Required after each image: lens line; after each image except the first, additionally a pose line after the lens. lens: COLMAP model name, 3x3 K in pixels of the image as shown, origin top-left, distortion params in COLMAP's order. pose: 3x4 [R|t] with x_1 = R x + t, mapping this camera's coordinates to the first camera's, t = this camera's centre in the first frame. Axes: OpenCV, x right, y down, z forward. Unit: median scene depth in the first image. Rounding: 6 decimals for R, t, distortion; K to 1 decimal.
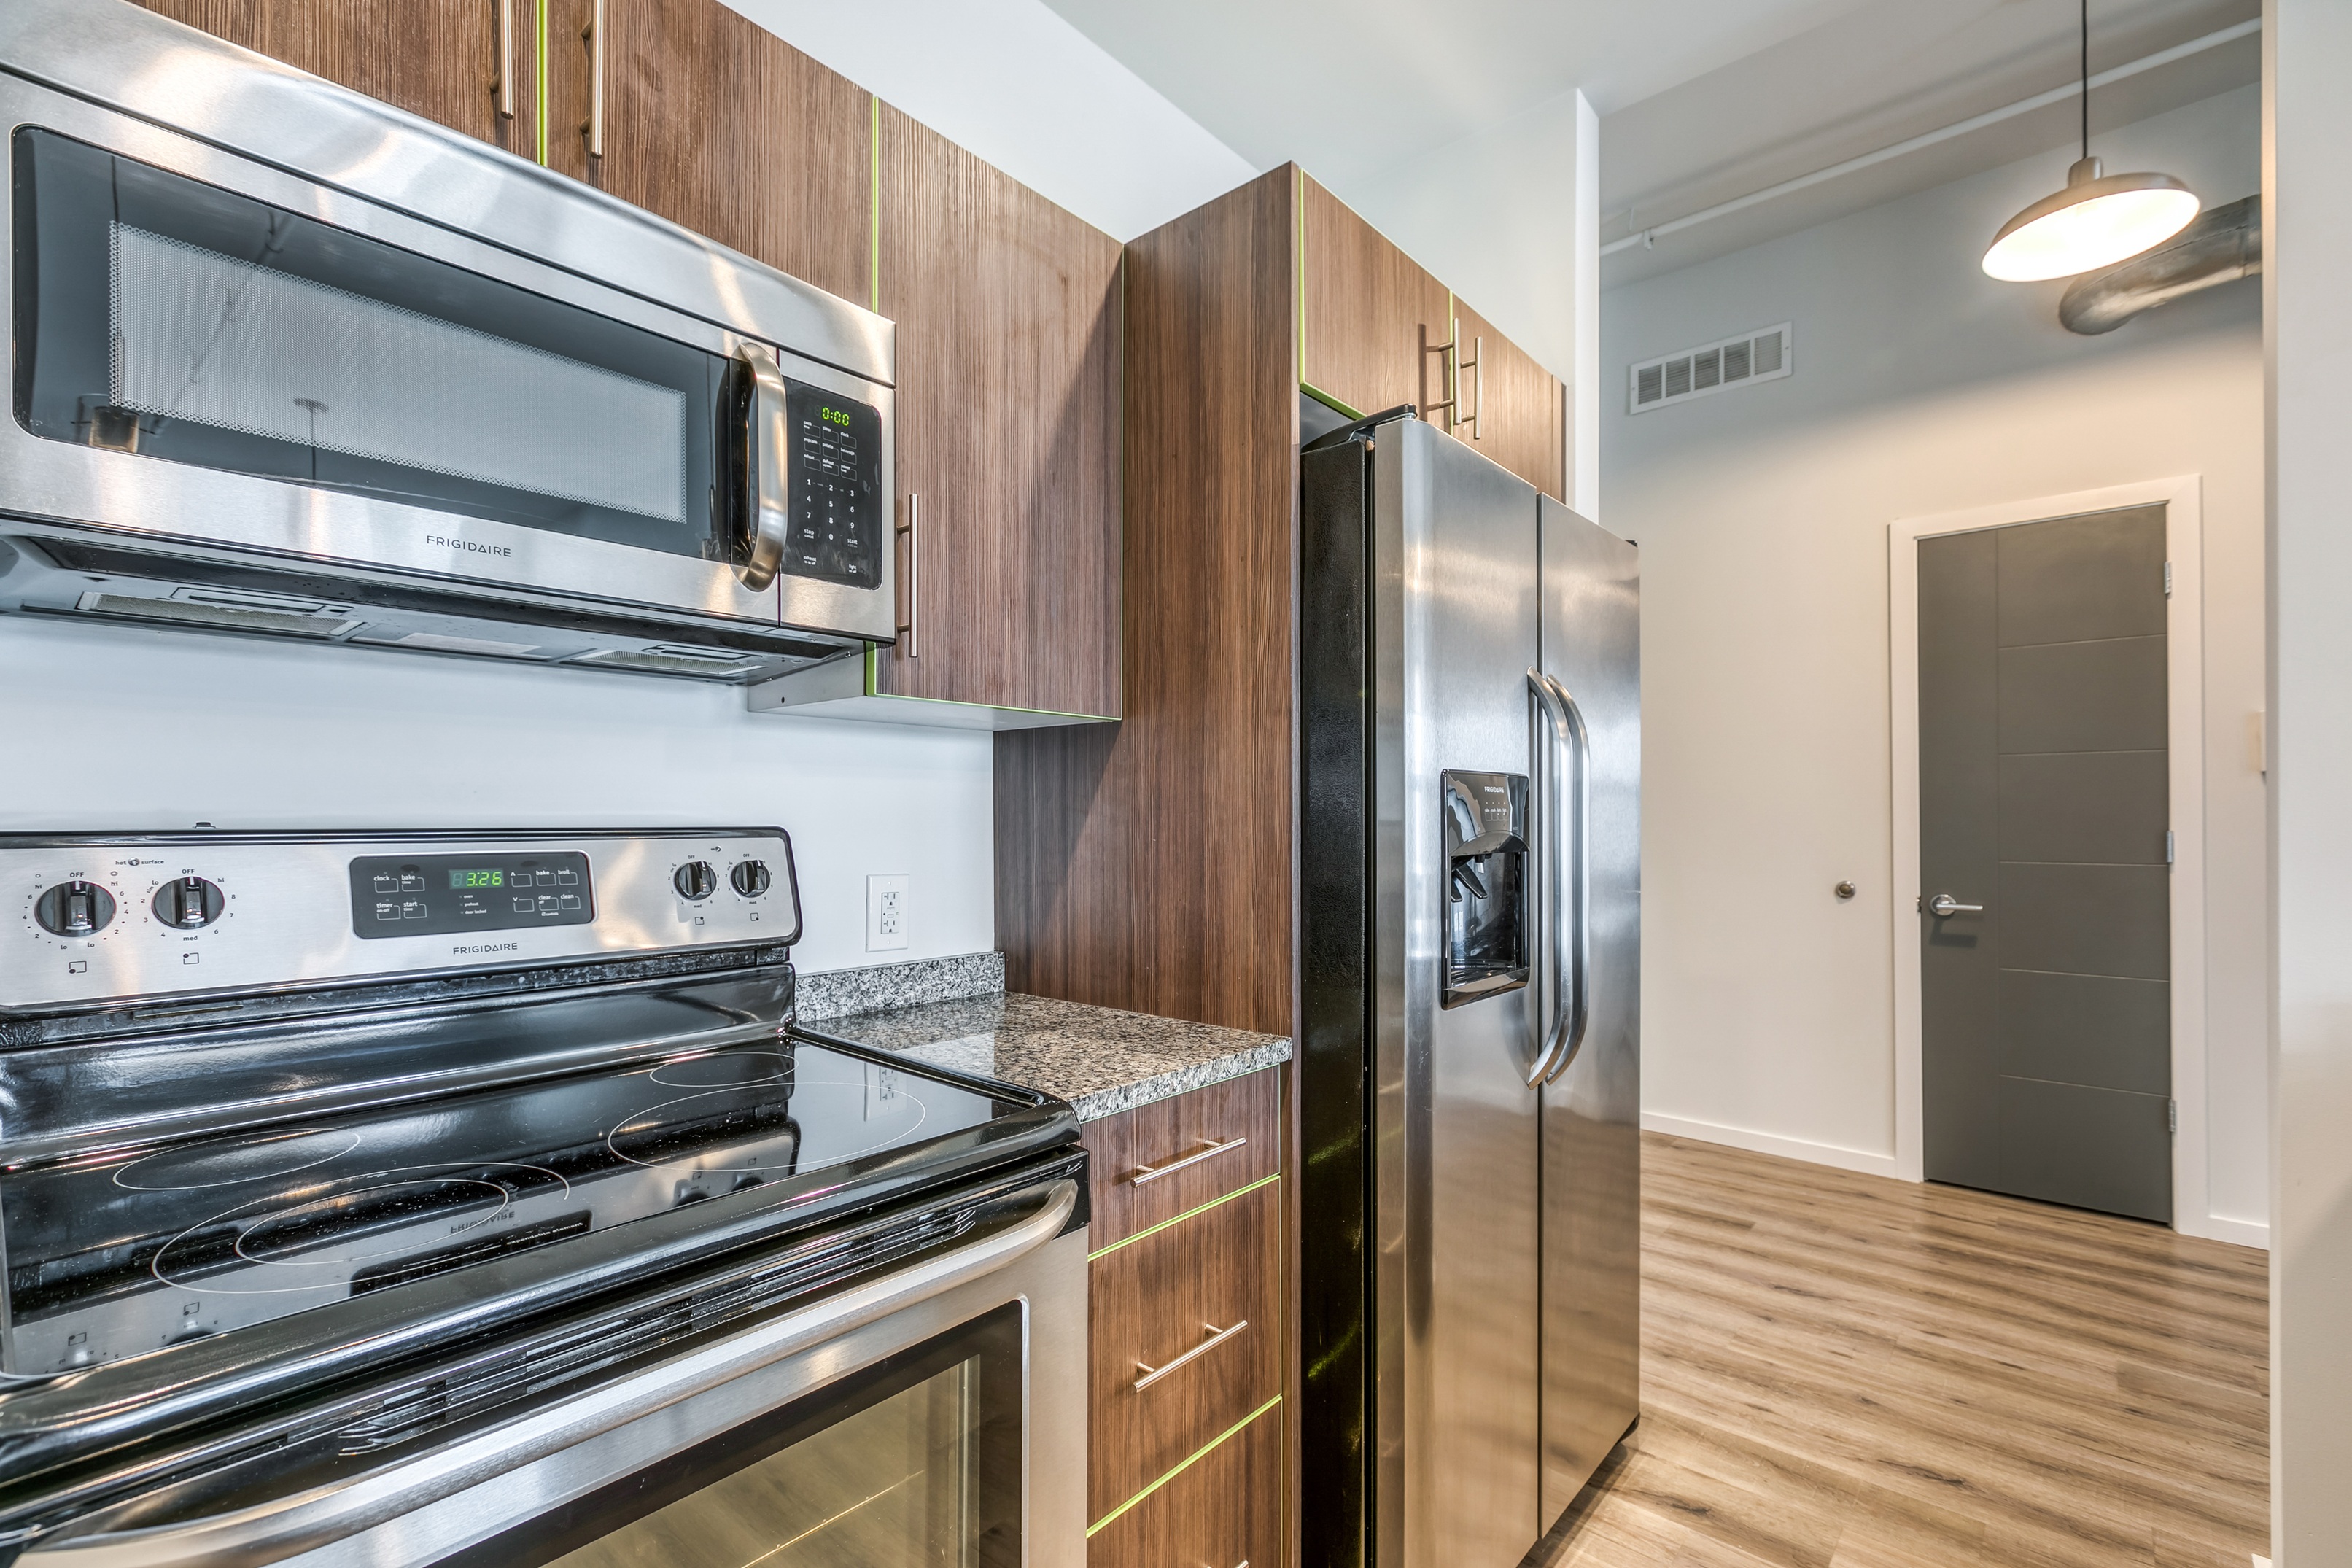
lens RADIAL K [[1056.9, 0, 1181.8], [0, 1056.9, 811.7], [0, 0, 1]] dist [0.004552, -0.001675]
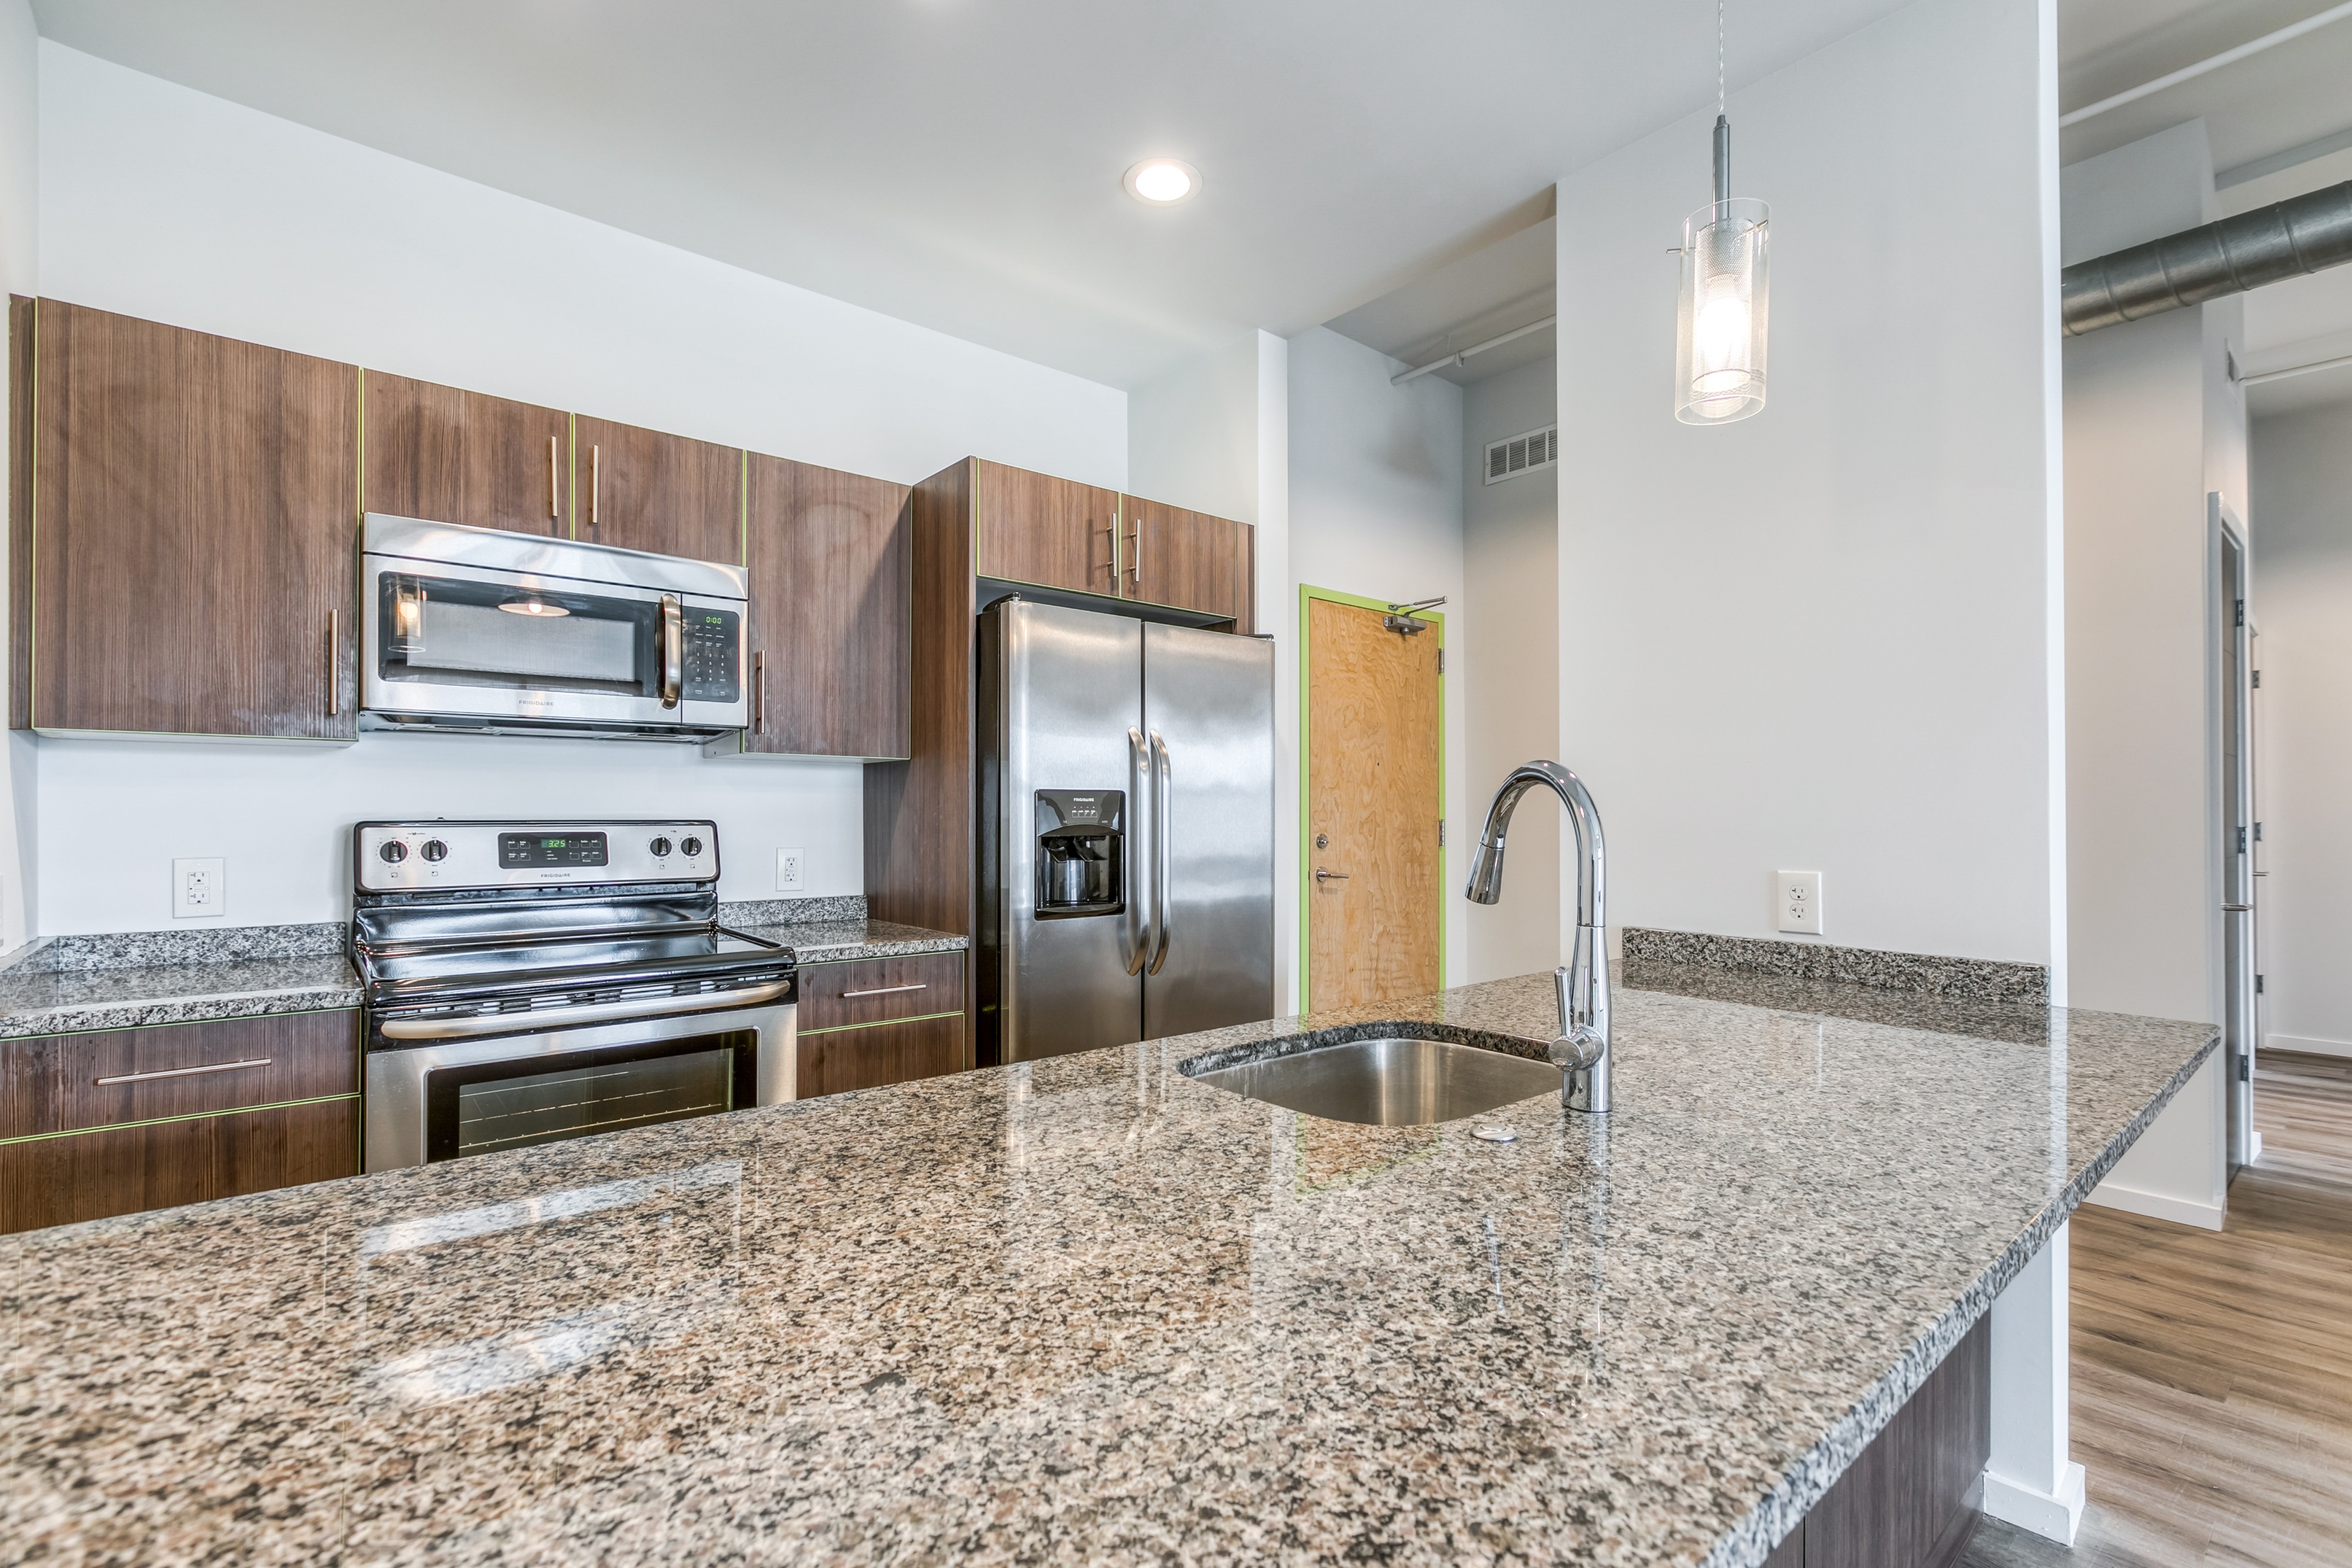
lens RADIAL K [[1056.9, 0, 1172.0], [0, 1056.9, 797.1], [0, 0, 1]] dist [0.004552, -0.001675]
pose [[0.986367, -0.003742, -0.164518, 0.830503], [0.001892, 0.999933, -0.011405, -0.004061], [0.164549, 0.010938, 0.986308, -0.820421]]
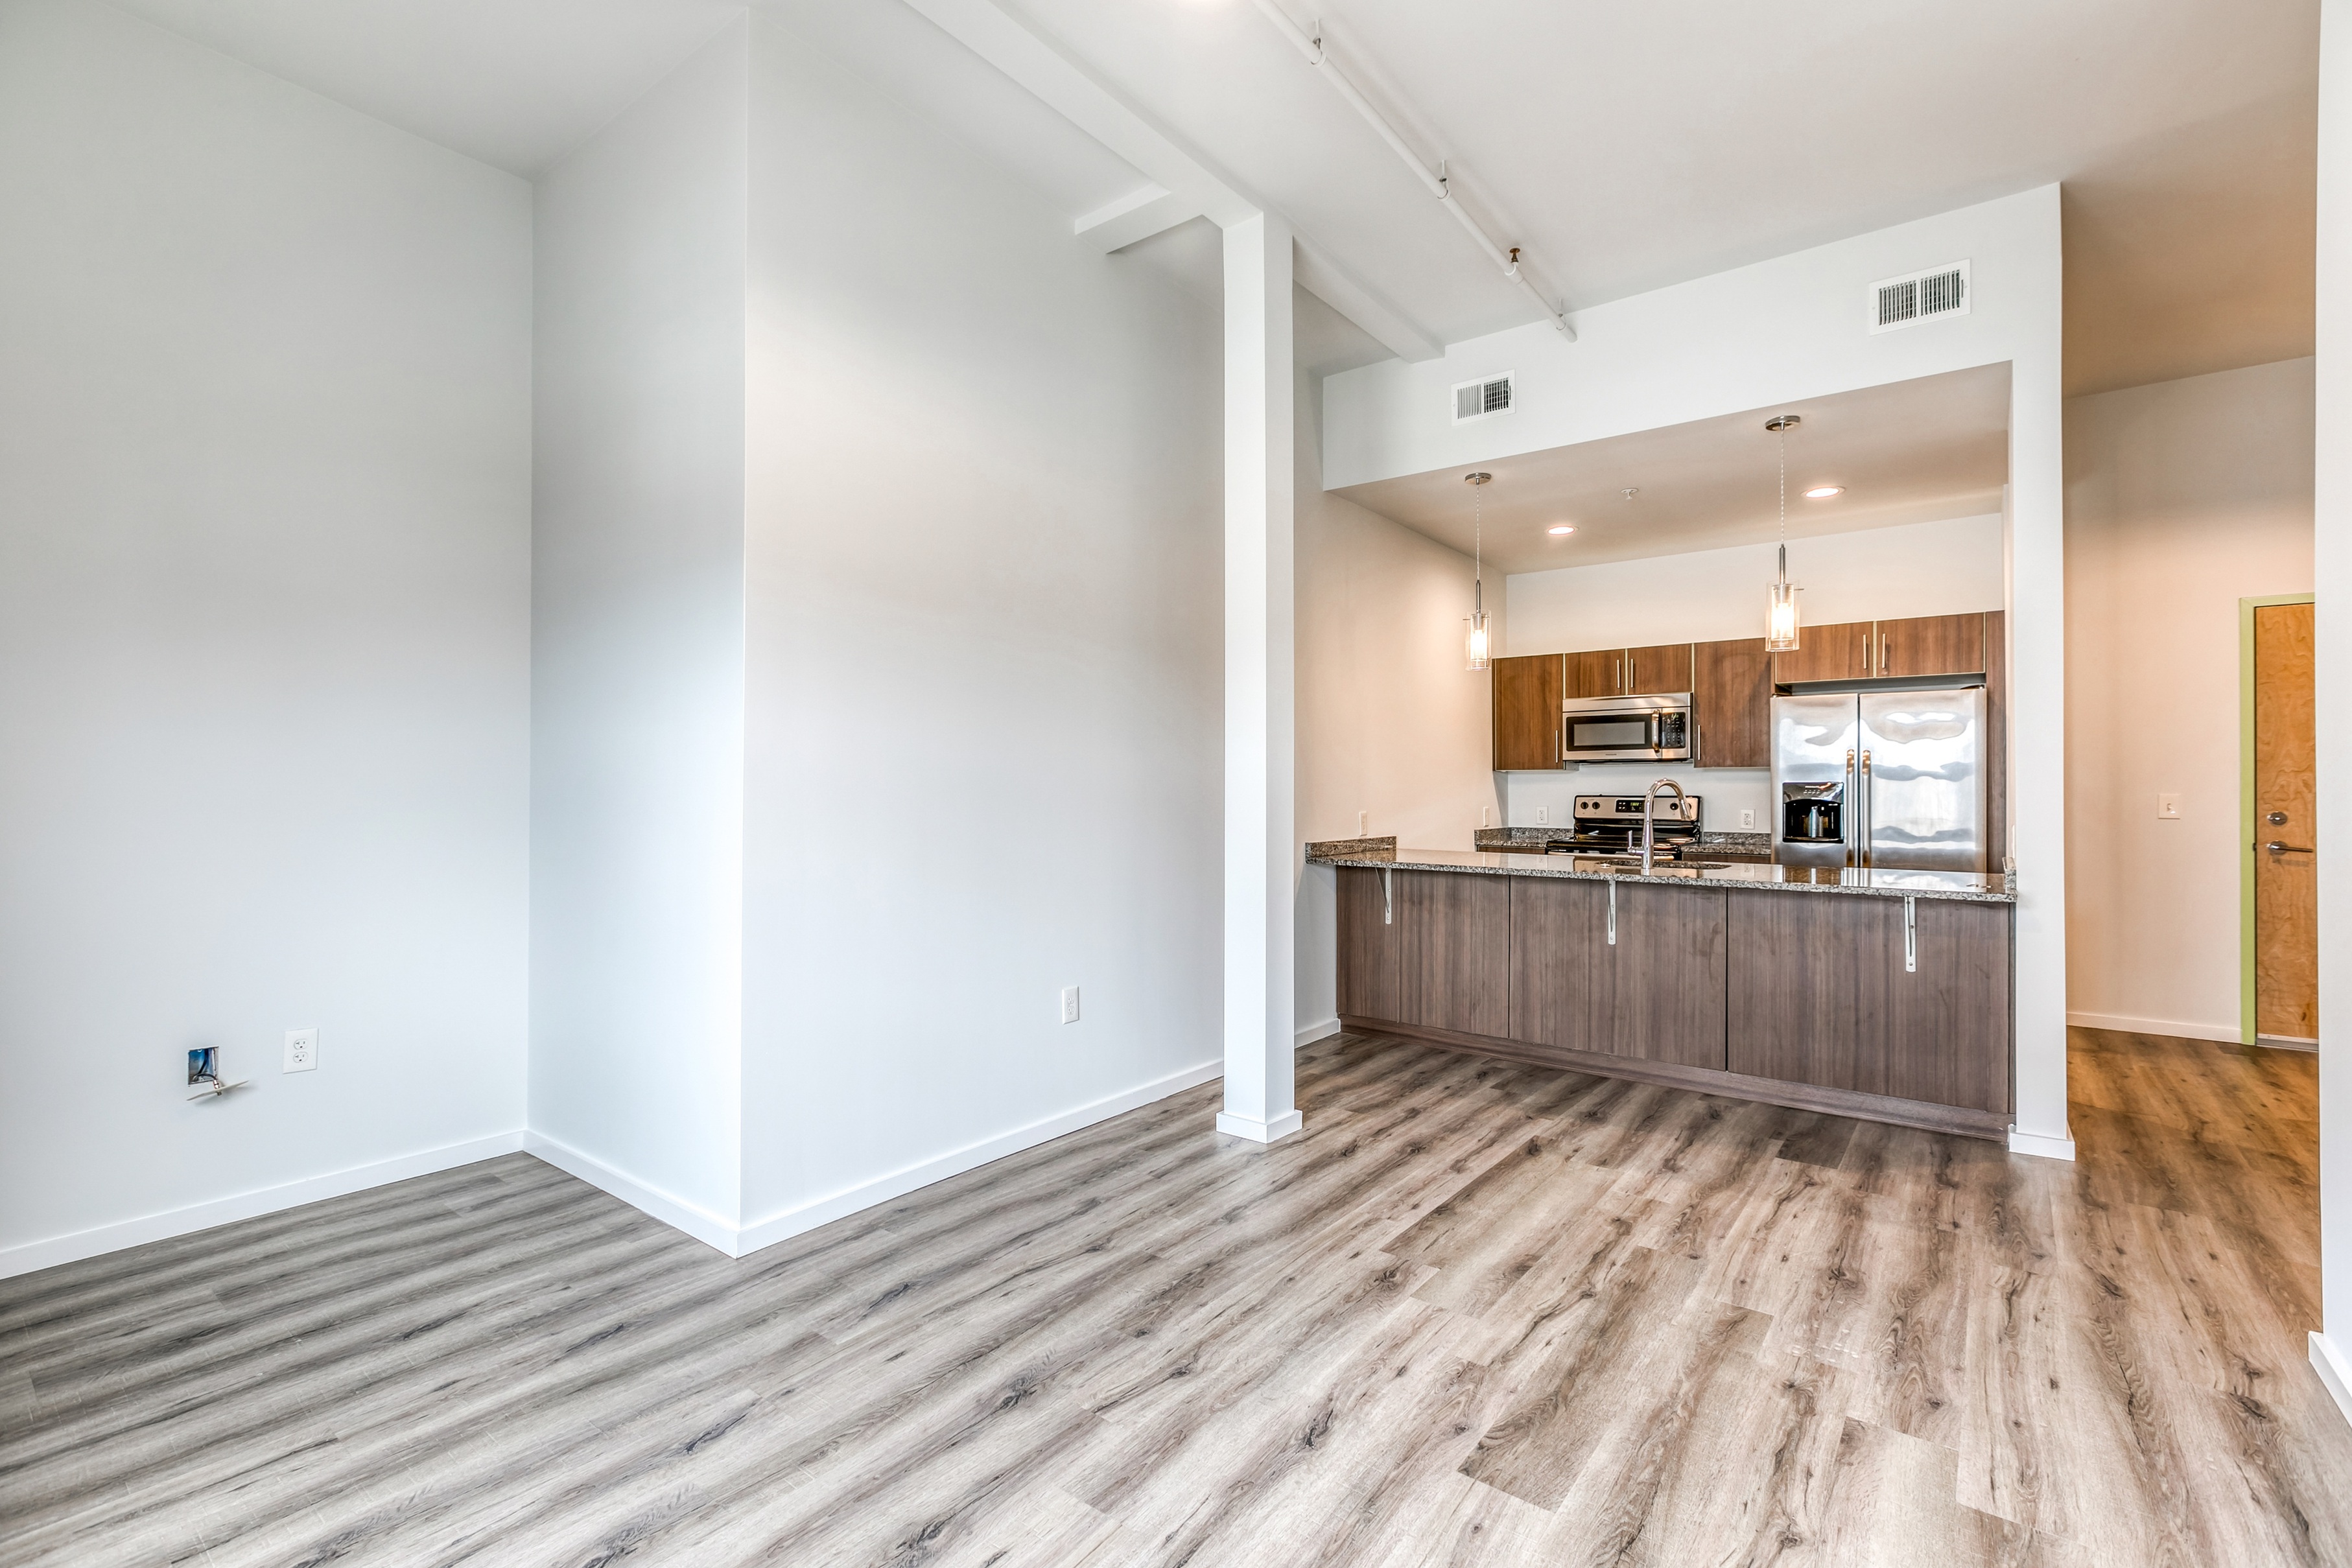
lens RADIAL K [[1056.8, 0, 1157.1], [0, 1056.8, 791.8], [0, 0, 1]] dist [0.004552, -0.001675]
pose [[0.037846, -0.001576, -0.999282, 4.447037], [0.003287, 0.999994, -0.001453, -0.004027], [0.999278, -0.003230, 0.037851, -1.622219]]
